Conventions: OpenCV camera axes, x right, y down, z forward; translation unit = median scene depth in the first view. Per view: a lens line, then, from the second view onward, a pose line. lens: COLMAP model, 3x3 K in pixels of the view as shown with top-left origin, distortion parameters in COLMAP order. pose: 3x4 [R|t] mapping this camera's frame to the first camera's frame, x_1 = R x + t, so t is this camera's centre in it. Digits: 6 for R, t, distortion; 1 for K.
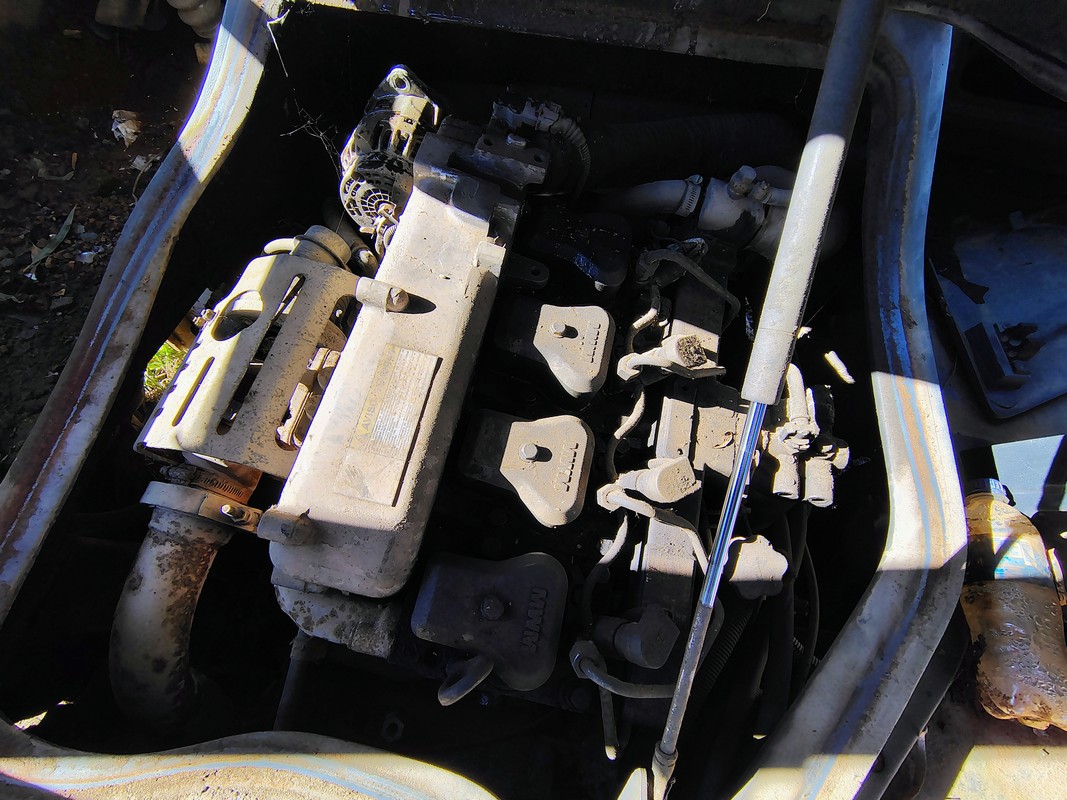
lens RADIAL K [[497.0, 0, 537.0], [0, 497.0, 410.4], [0, 0, 1]] dist [-0.007831, 0.001476]
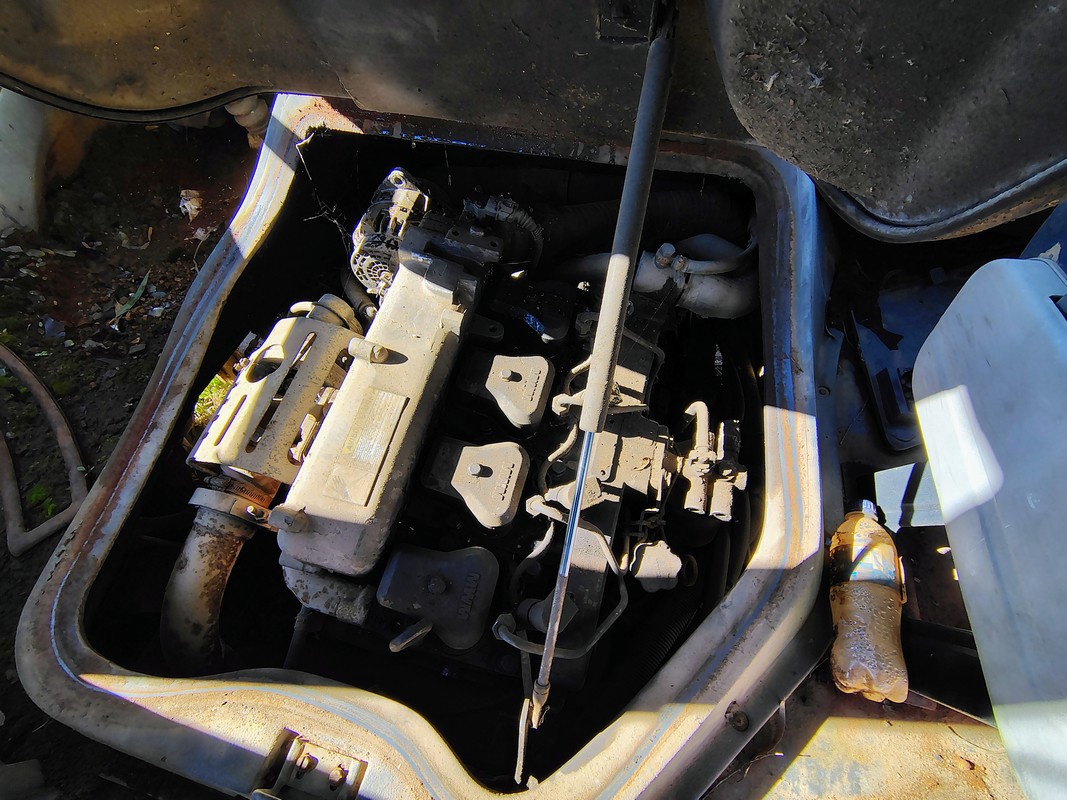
lens RADIAL K [[497.0, 0, 537.0], [0, 497.0, 410.4], [0, 0, 1]] dist [-0.007831, 0.001476]
pose [[0.998012, 0.009712, -0.062265, 0.207928], [-0.013140, 0.998407, -0.054873, -0.002342], [0.061633, 0.055582, 0.996550, -0.276456]]
